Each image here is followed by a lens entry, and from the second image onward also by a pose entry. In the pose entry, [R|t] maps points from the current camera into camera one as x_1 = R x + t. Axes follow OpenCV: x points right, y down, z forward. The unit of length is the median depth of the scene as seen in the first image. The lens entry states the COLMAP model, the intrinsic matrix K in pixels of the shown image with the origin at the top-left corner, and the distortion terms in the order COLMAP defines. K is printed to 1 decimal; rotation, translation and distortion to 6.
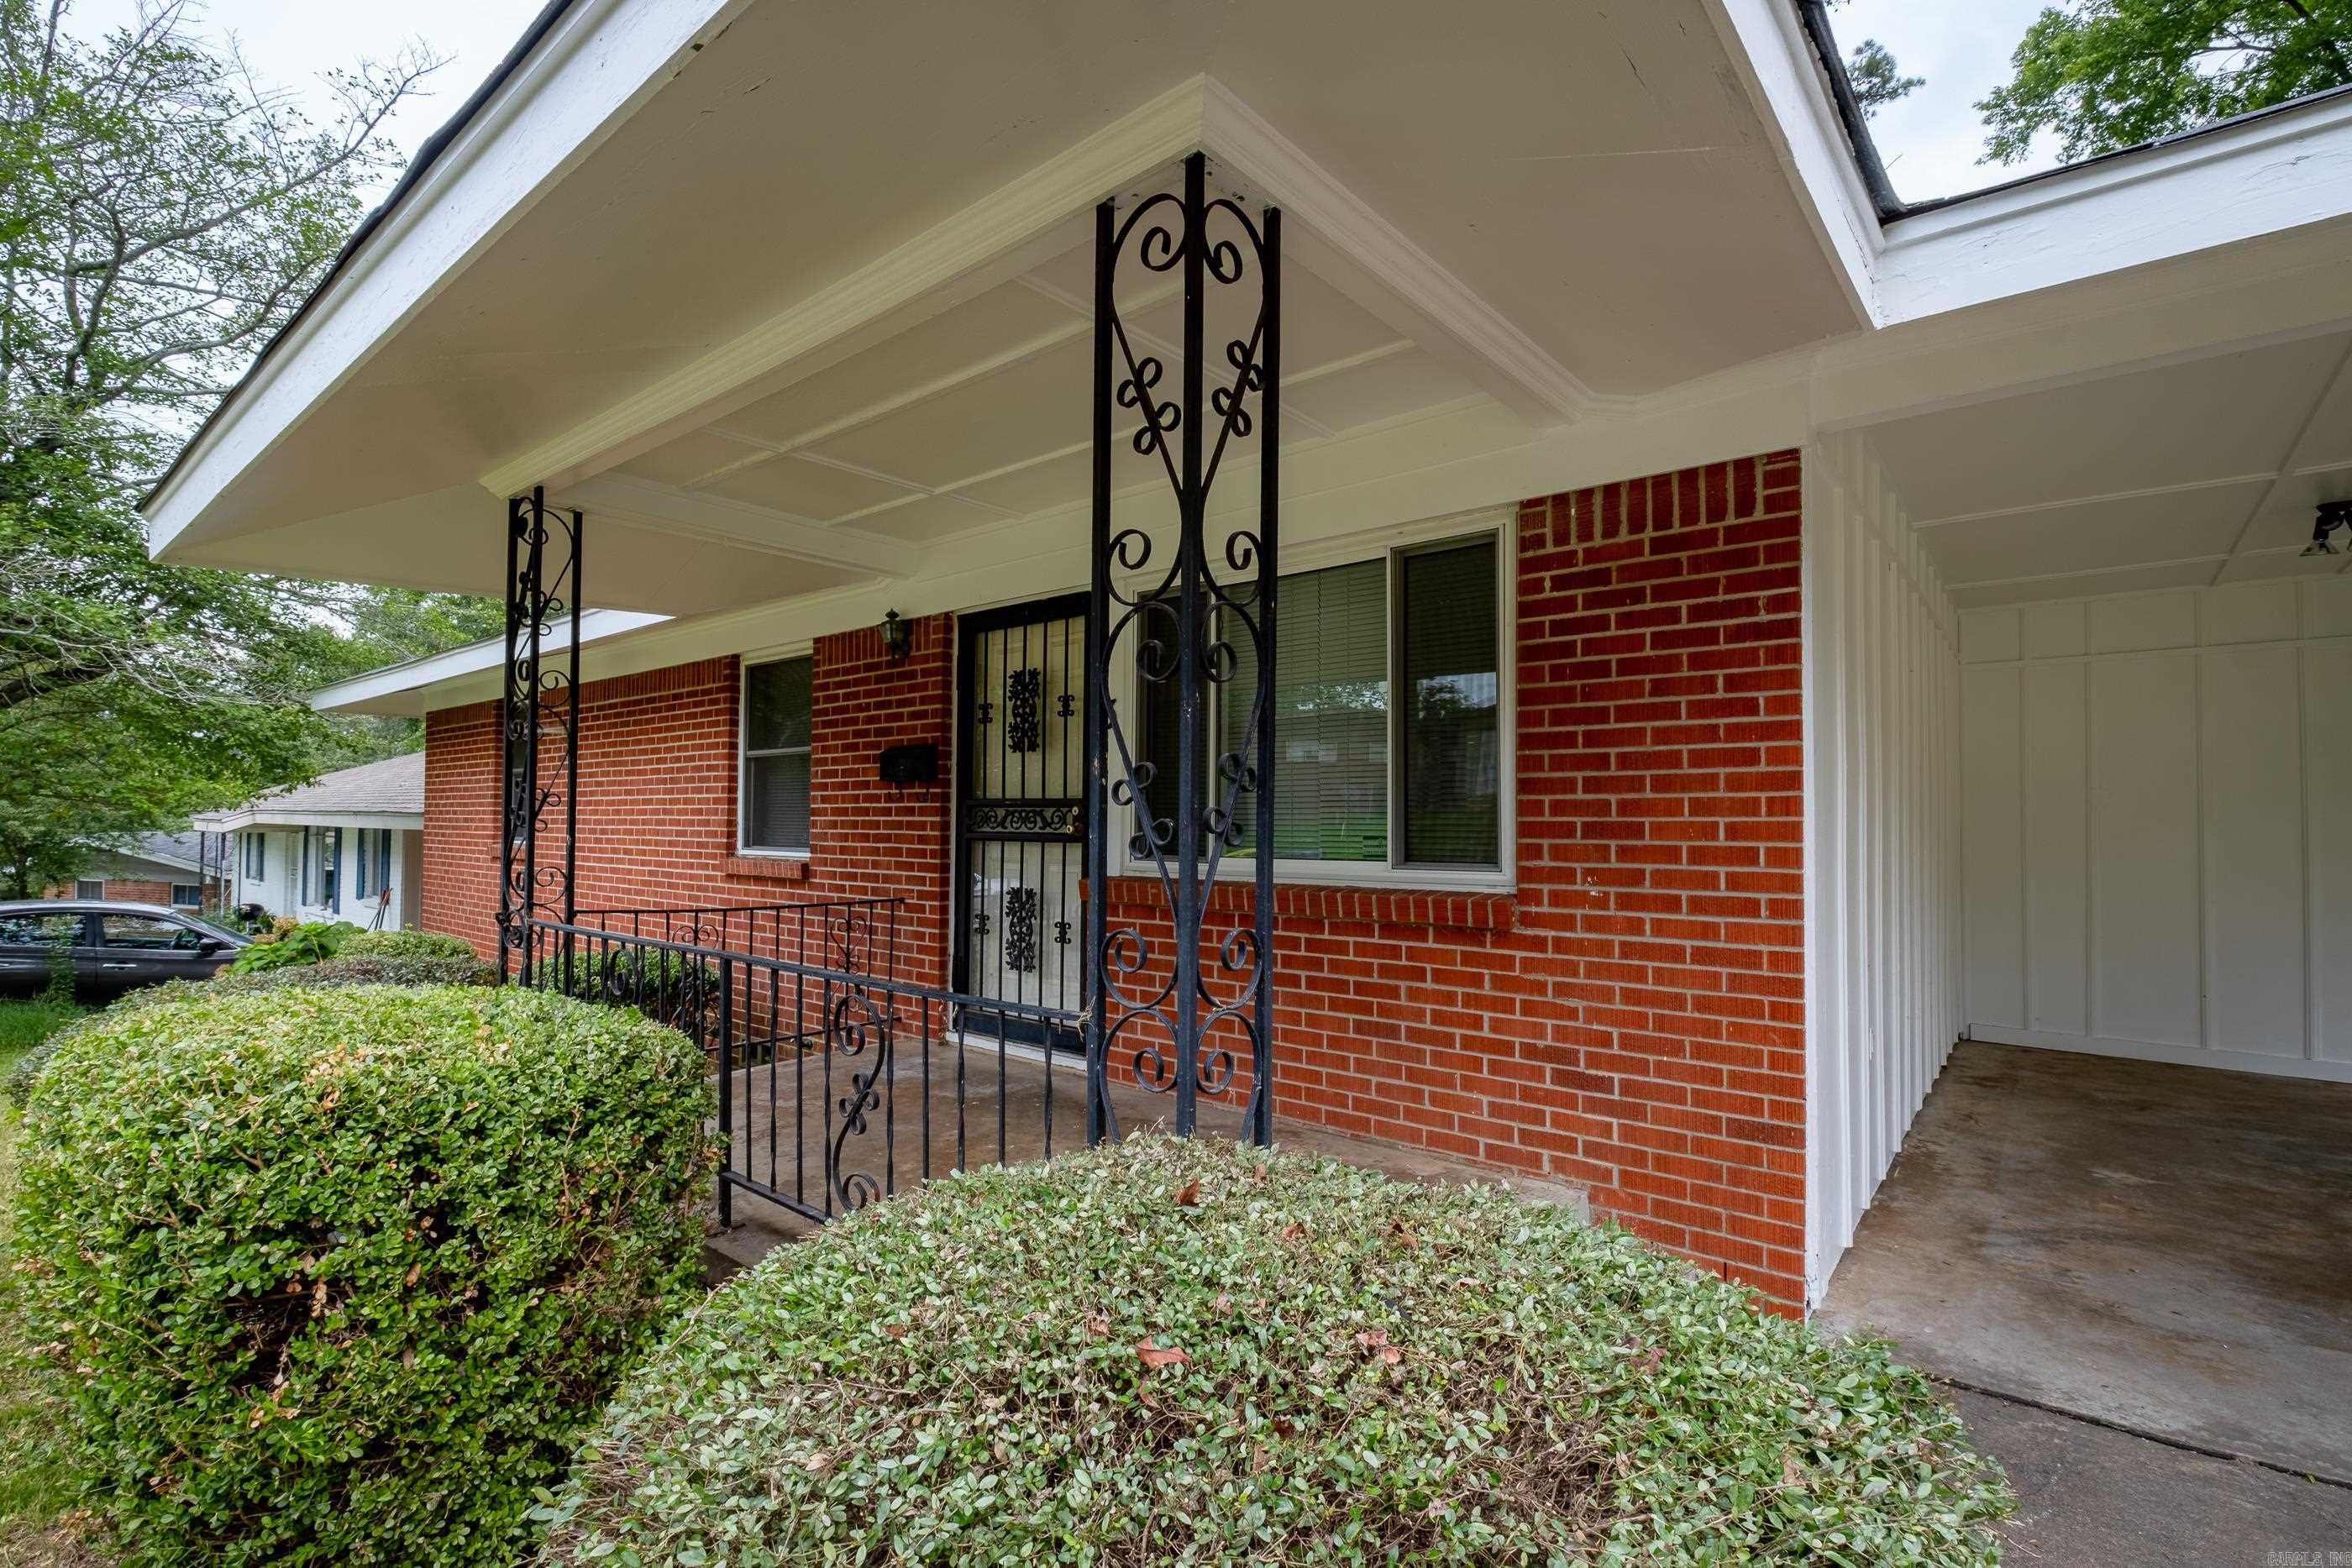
lens RADIAL K [[1059.1, 0, 1168.3], [0, 1059.1, 790.3], [0, 0, 1]] dist [-0.004642, -0.000538]
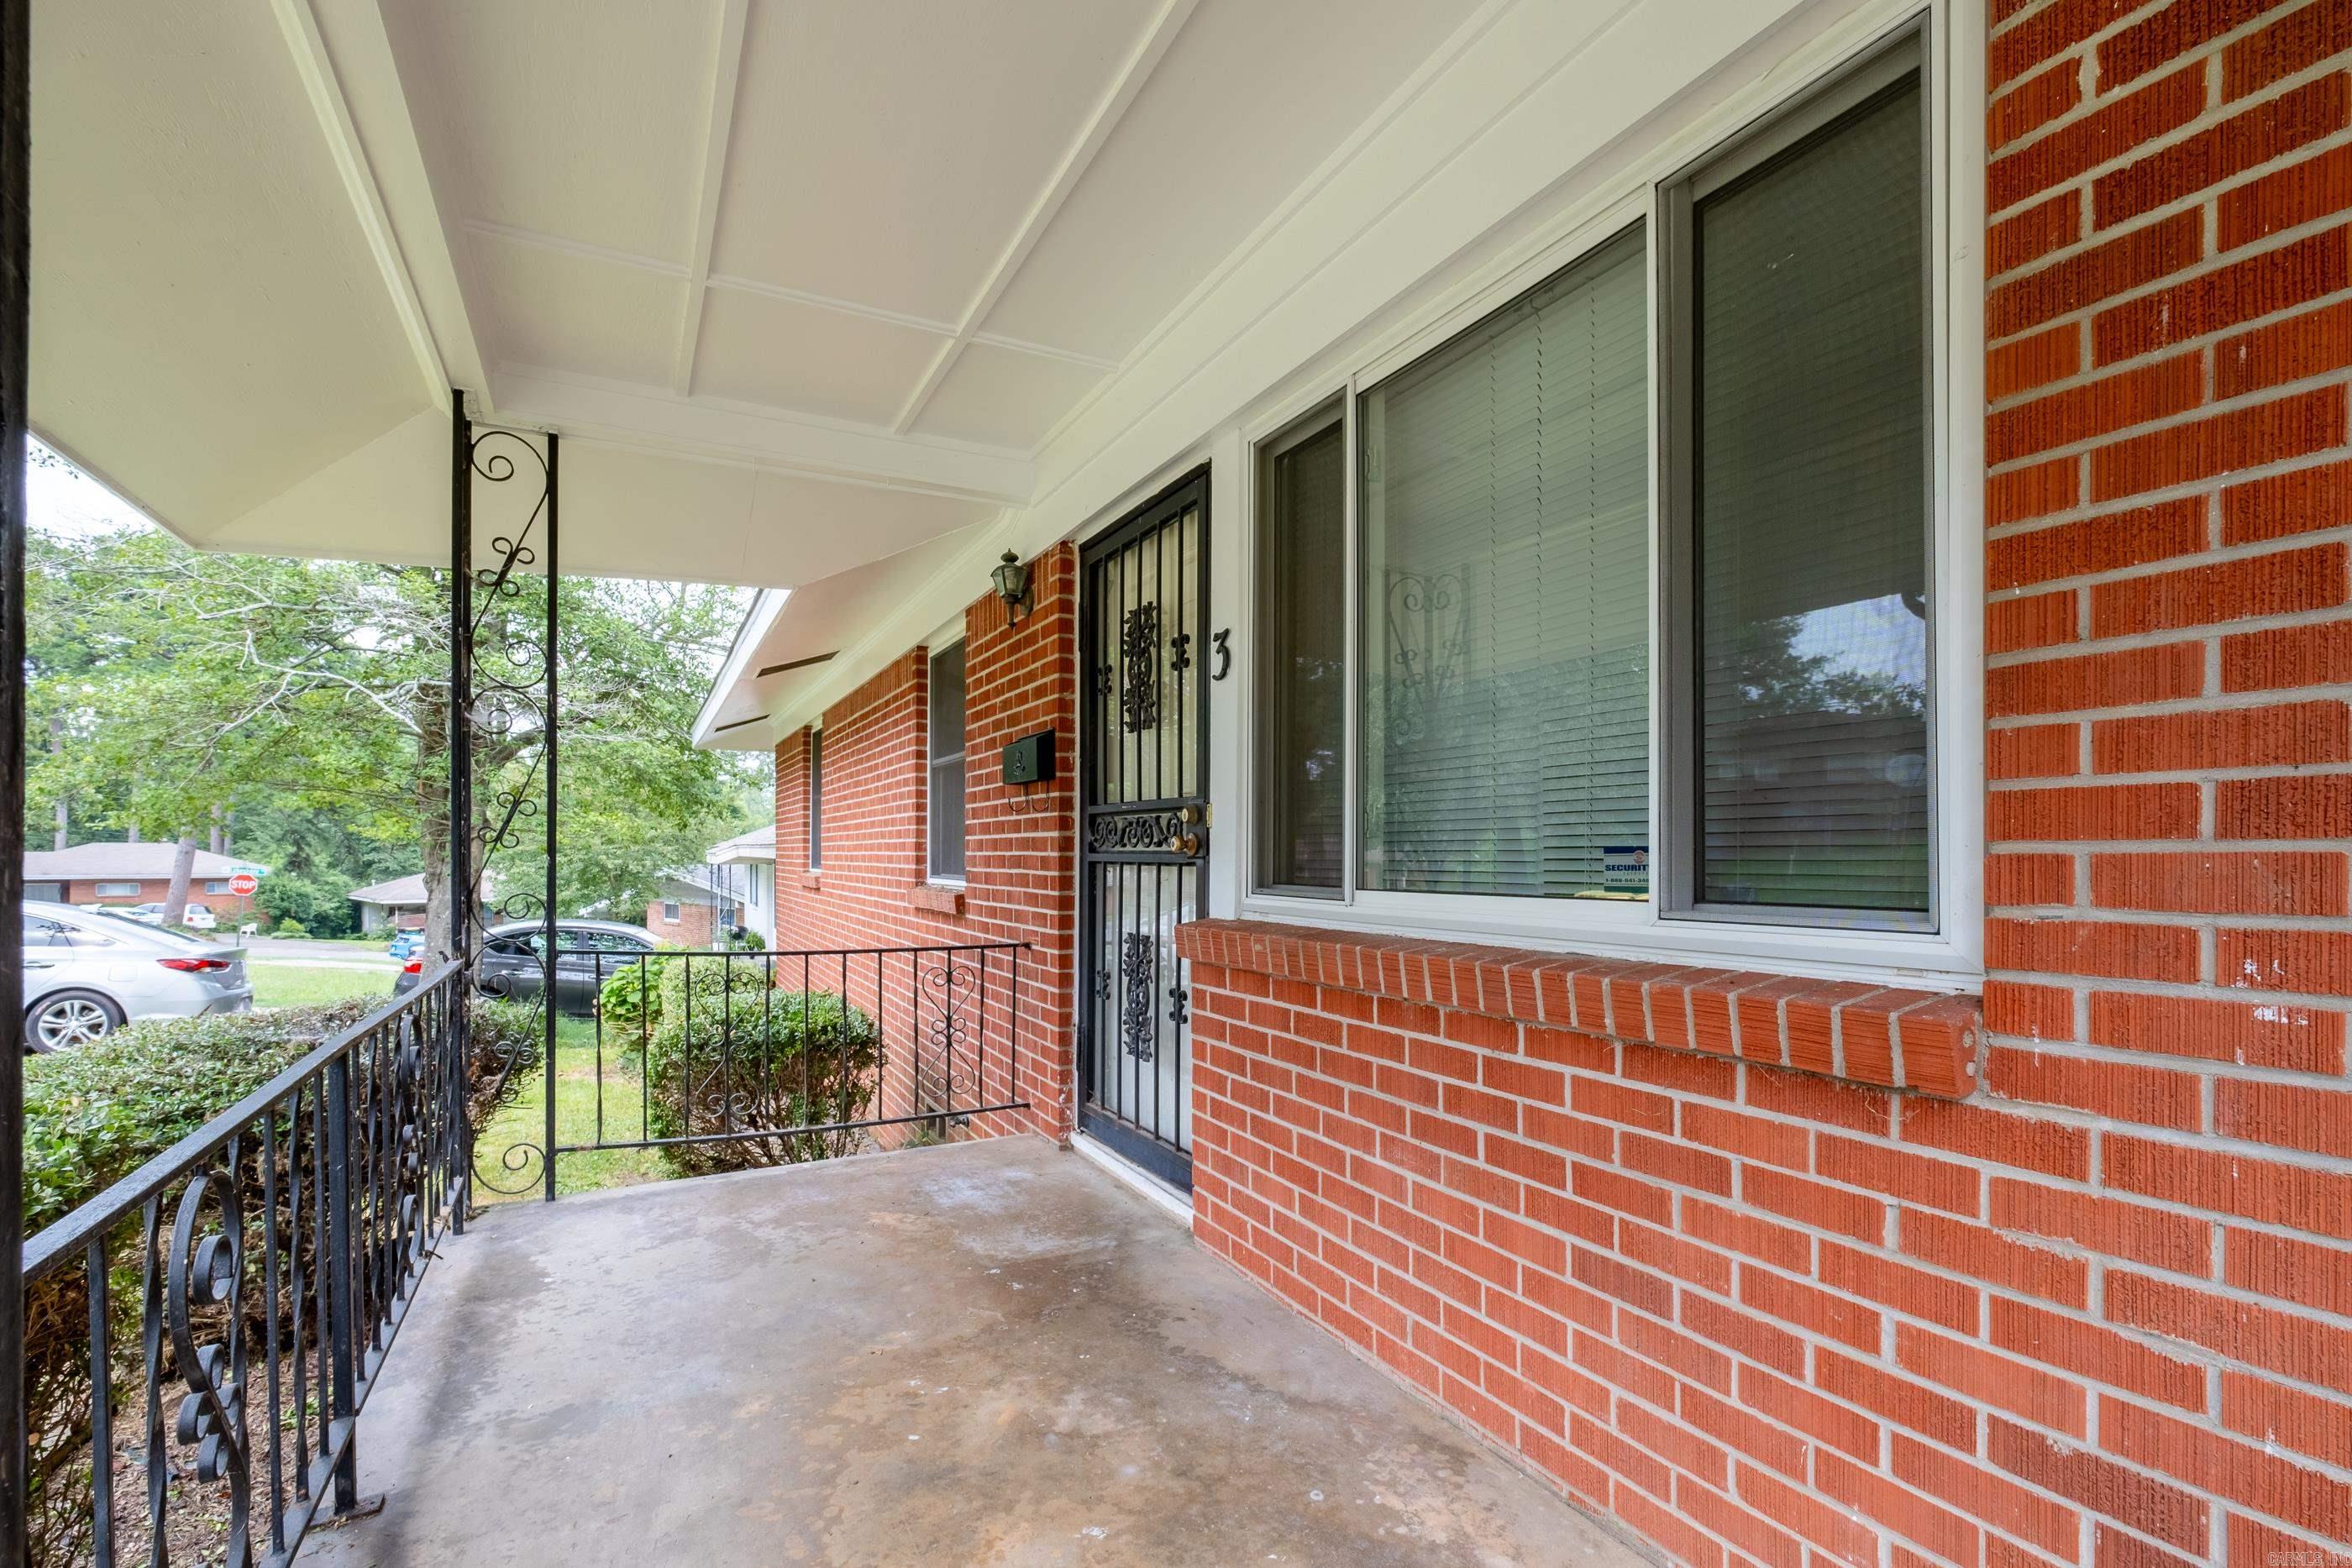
lens RADIAL K [[1059.1, 0, 1211.1], [0, 1059.1, 848.3], [0, 0, 1]] dist [-0.004642, -0.000538]
pose [[0.930658, -0.004160, -0.365867, 0.193432], [0.011618, 0.999767, 0.018185, 0.034060], [0.365706, -0.021175, 0.930490, 0.511997]]
